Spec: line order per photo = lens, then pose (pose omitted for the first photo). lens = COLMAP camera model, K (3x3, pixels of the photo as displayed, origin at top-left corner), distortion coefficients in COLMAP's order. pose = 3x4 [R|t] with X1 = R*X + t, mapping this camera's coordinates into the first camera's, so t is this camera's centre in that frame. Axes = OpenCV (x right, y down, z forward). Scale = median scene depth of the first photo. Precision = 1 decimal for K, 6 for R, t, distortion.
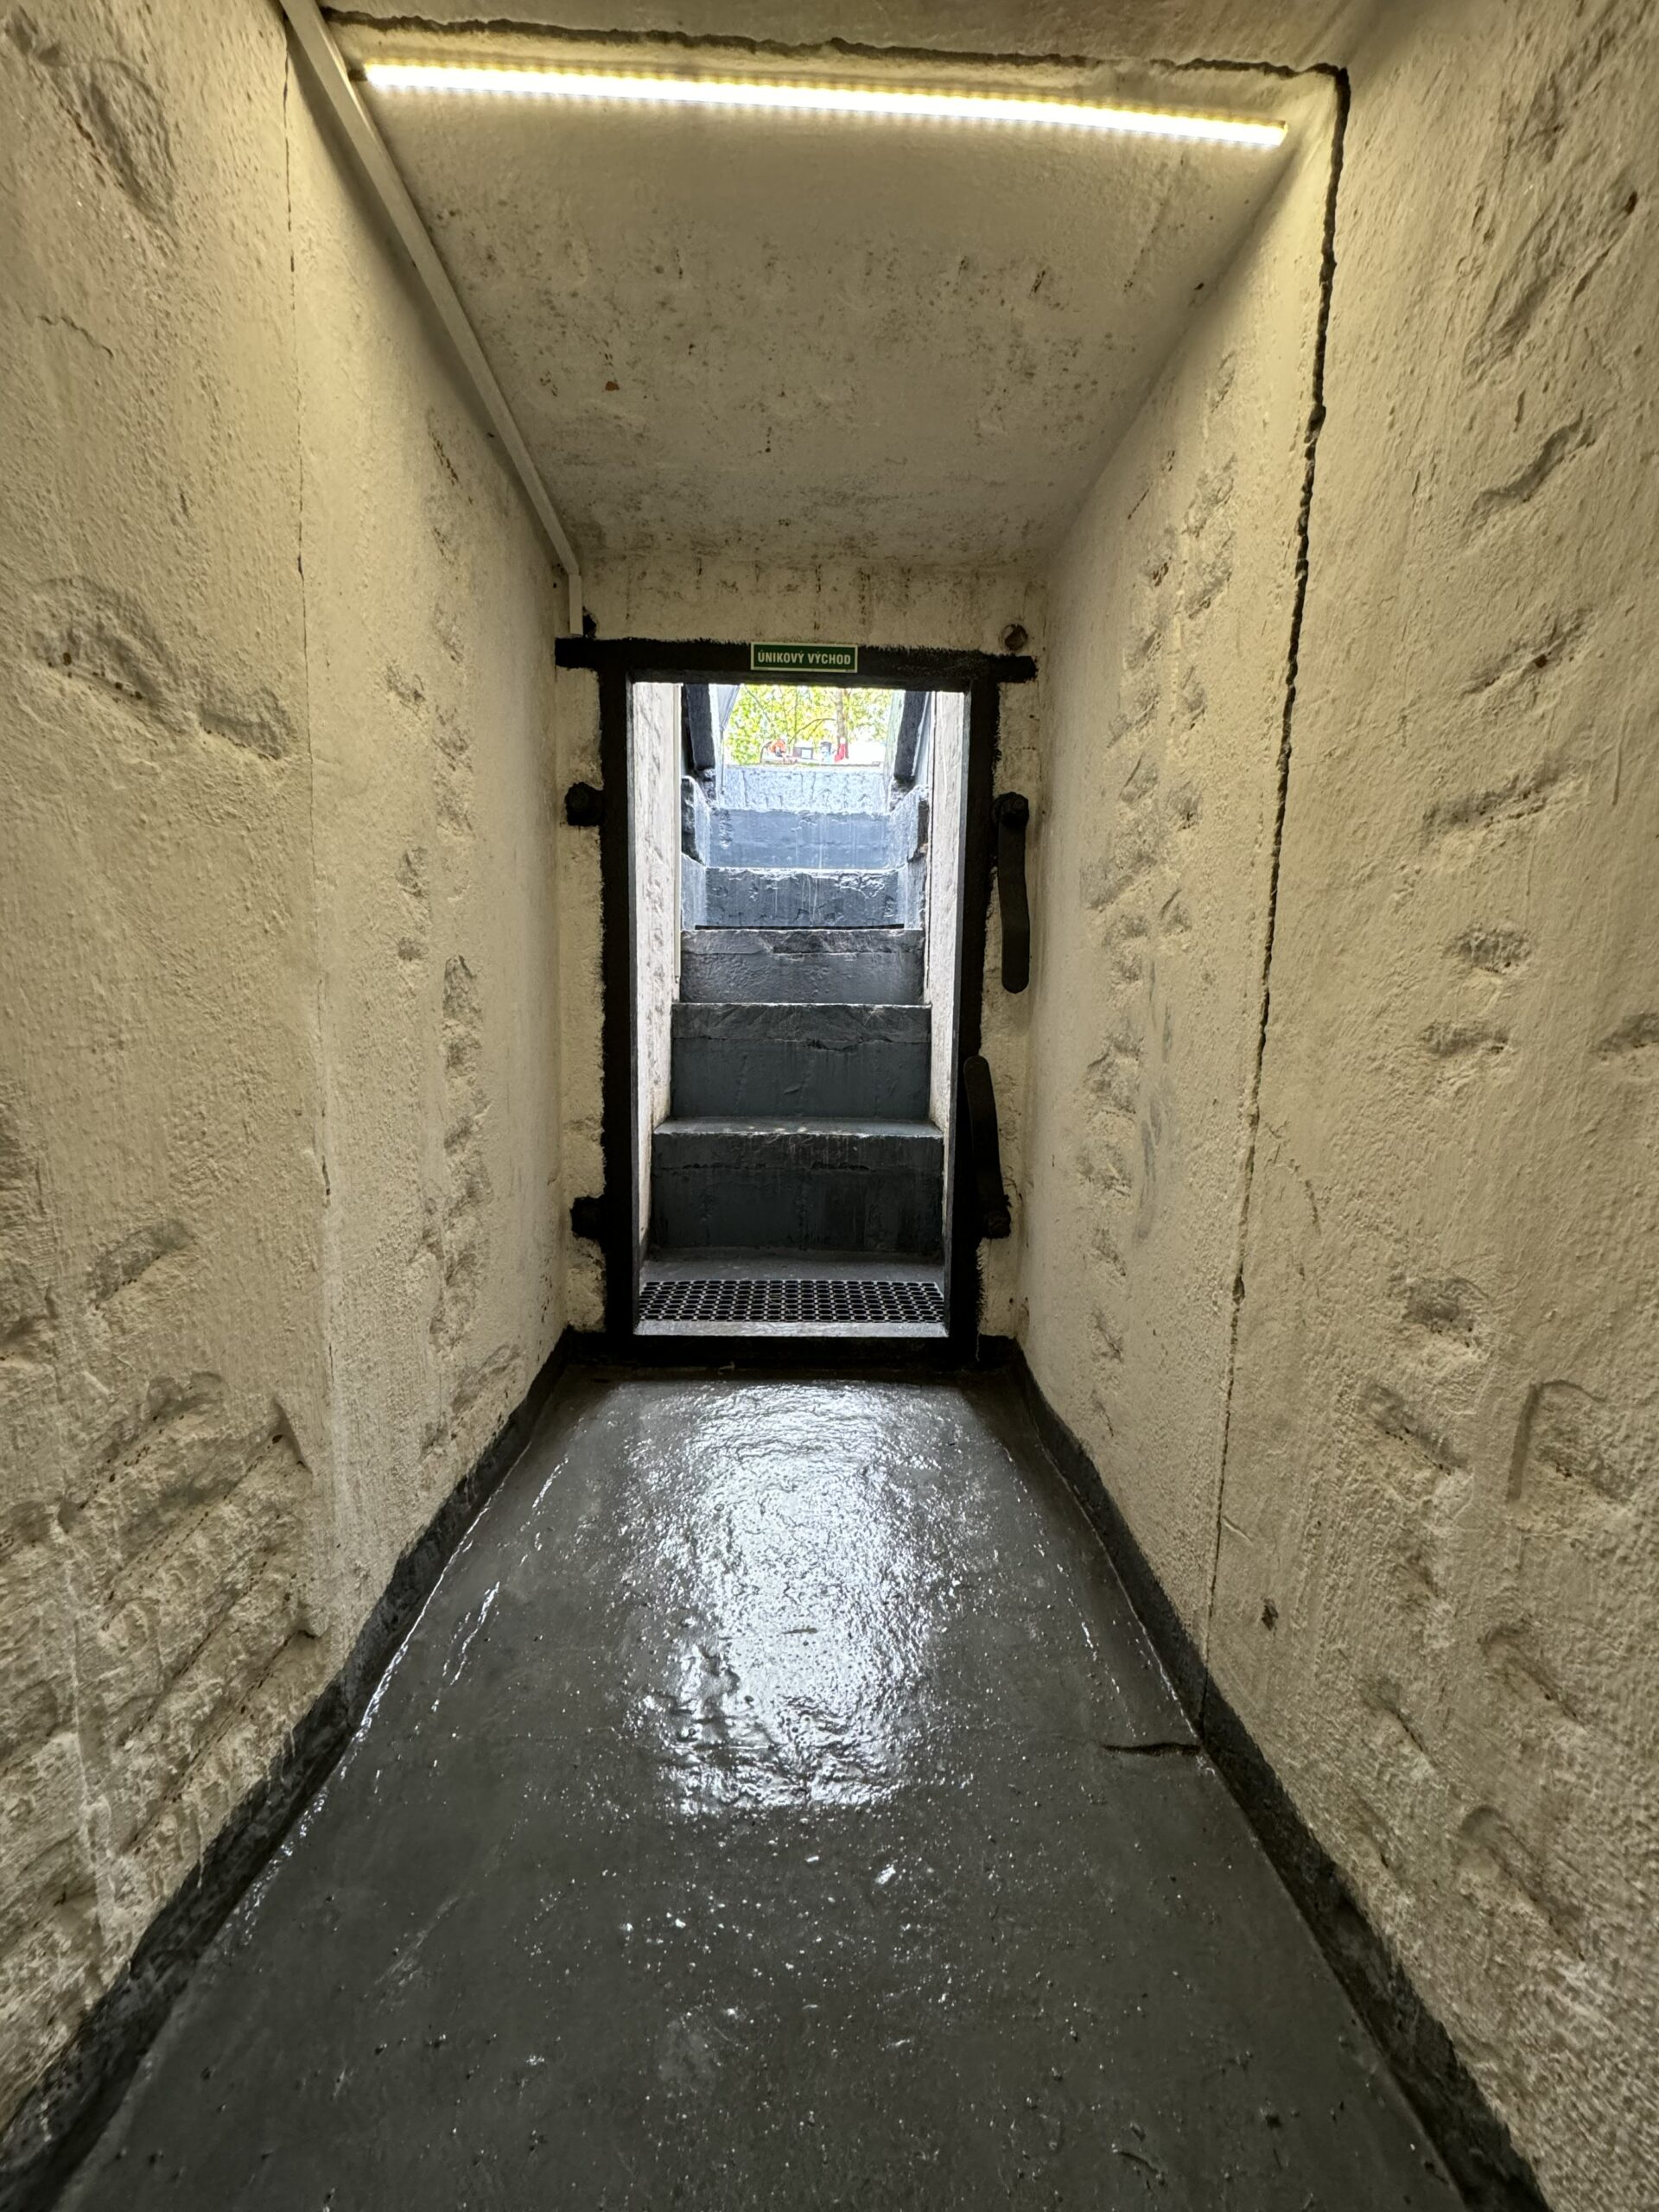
lens RADIAL K [[880.2, 0, 833.1], [0, 880.2, 1108.9], [0, 0, 1]] dist [-0.001877, 0.000535]
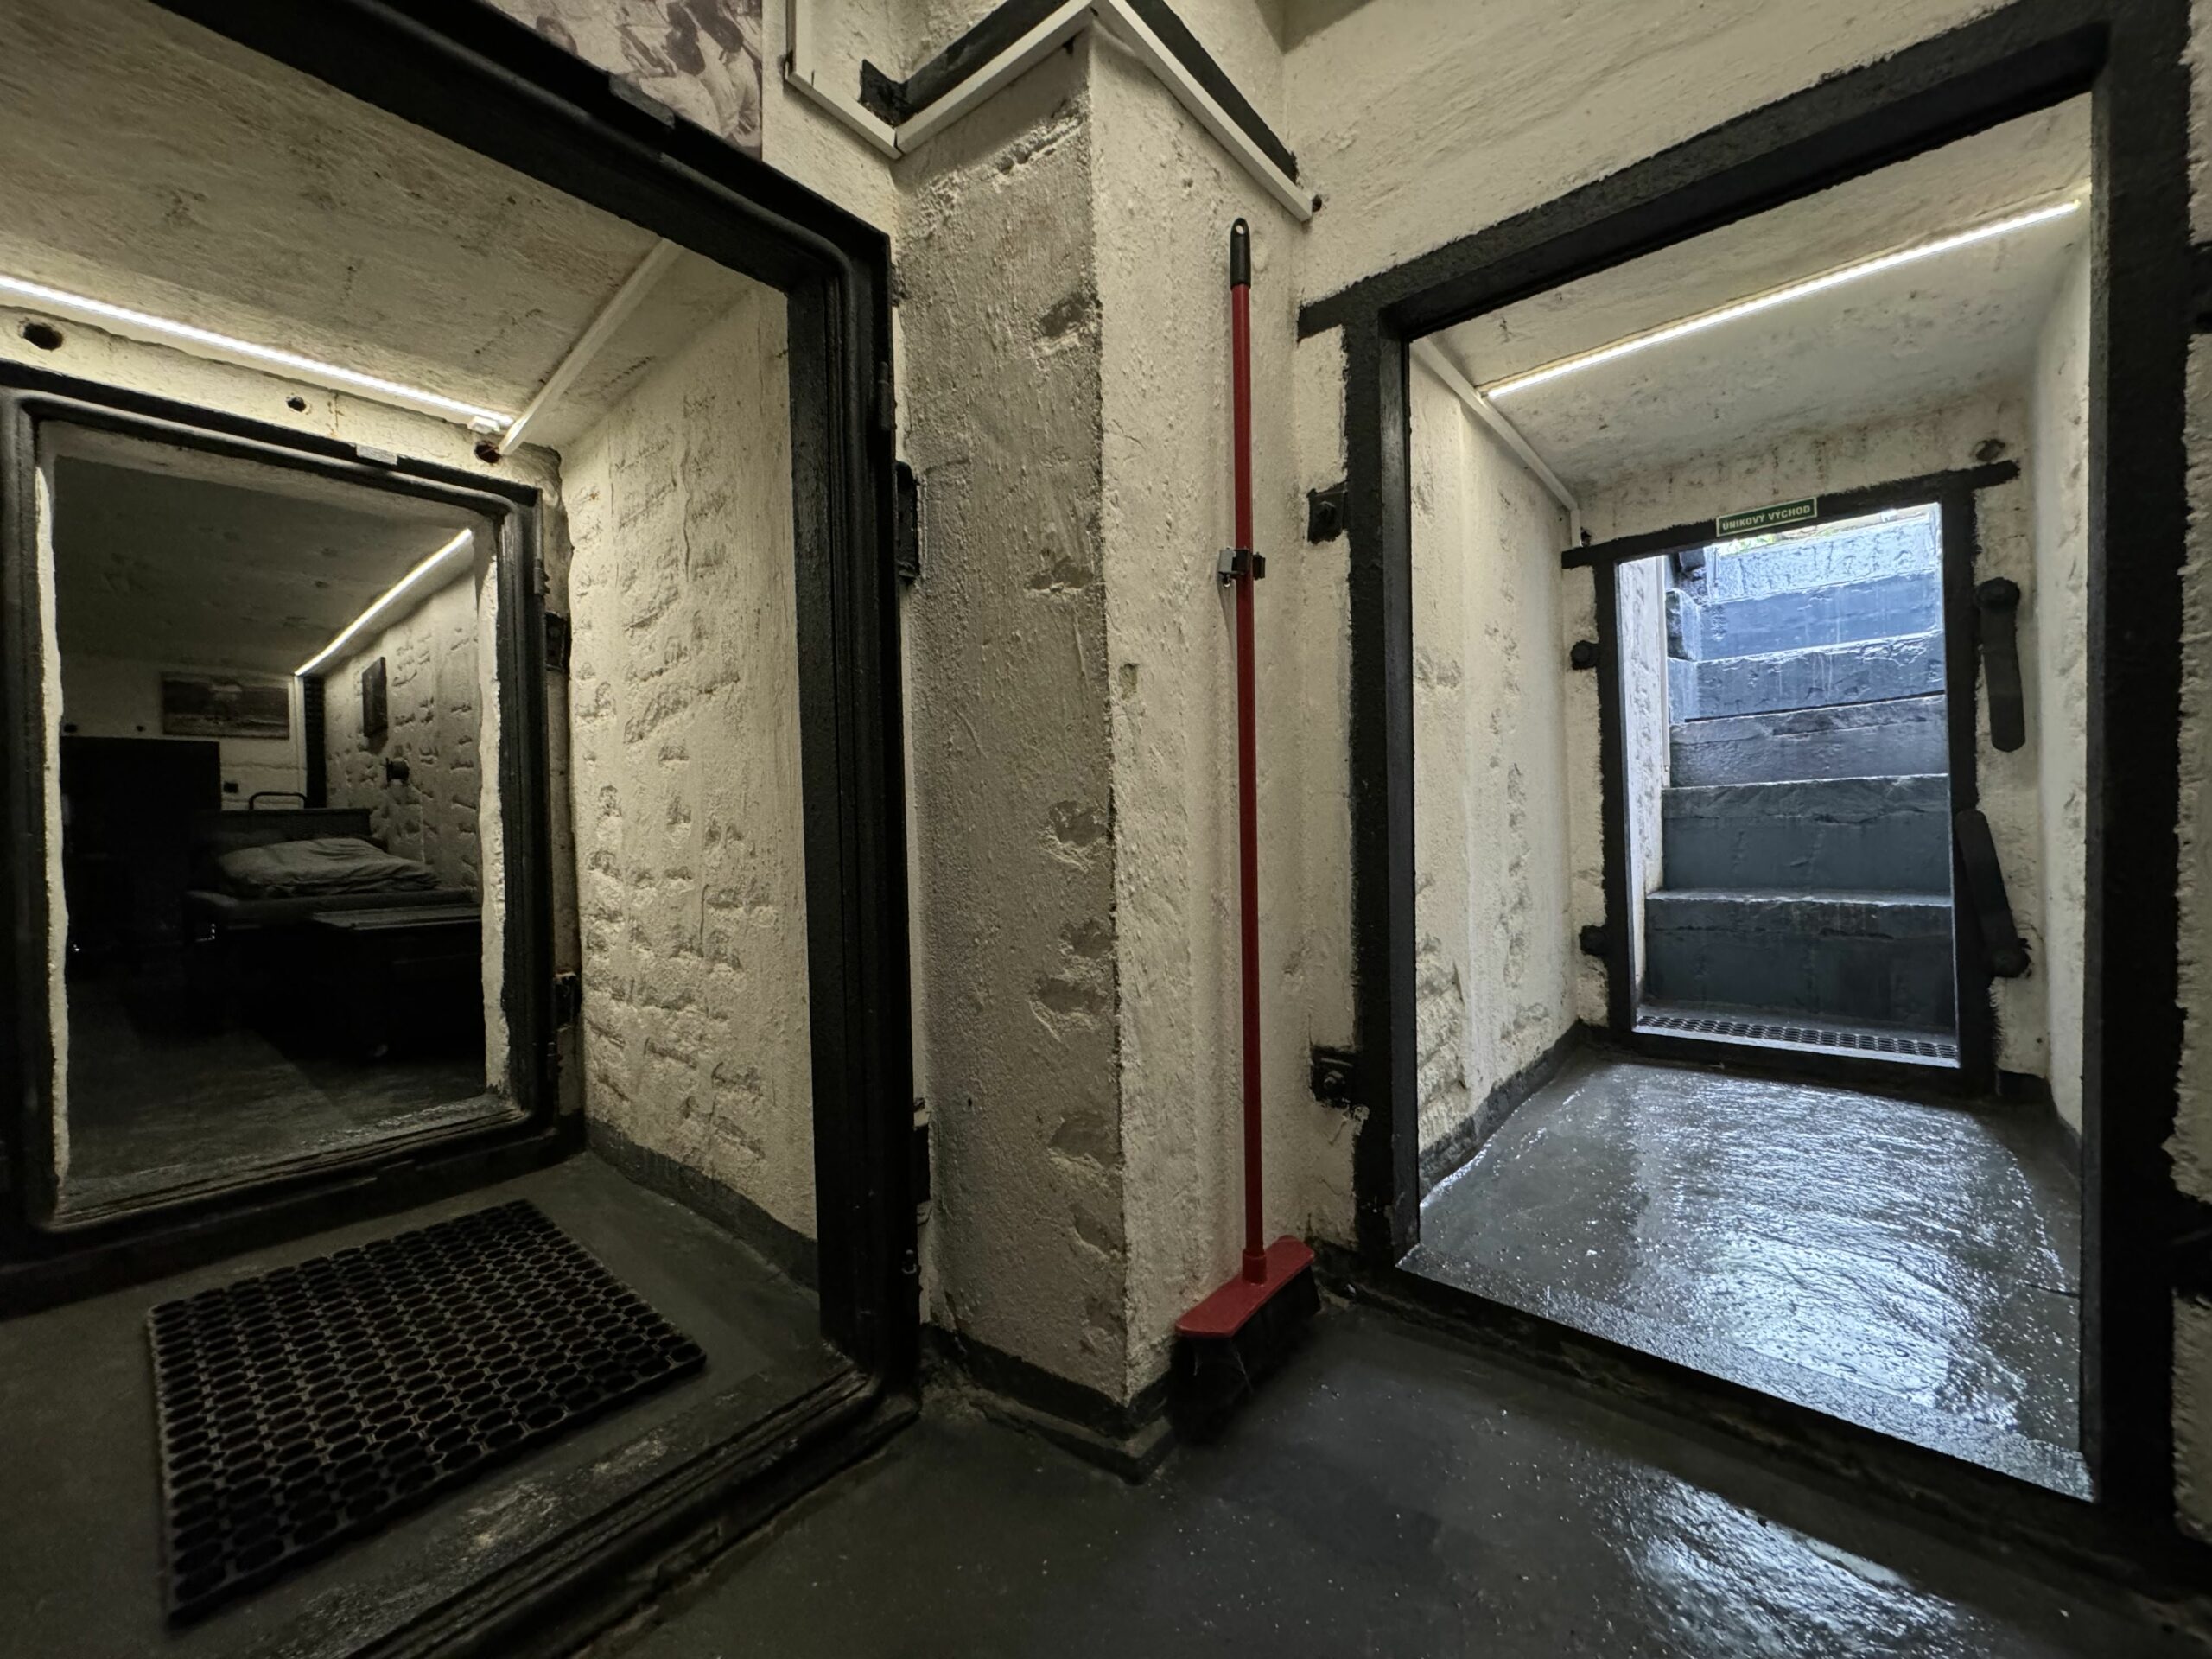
lens RADIAL K [[880.2, 0, 1106.0], [0, 880.2, 829.5], [0, 0, 1]] dist [-0.001877, 0.000535]
pose [[0.729625, -0.041391, -0.682594, 0.120240], [-0.026579, 0.995696, -0.088787, 0.093305], [0.683331, 0.082924, 0.725385, -0.566563]]
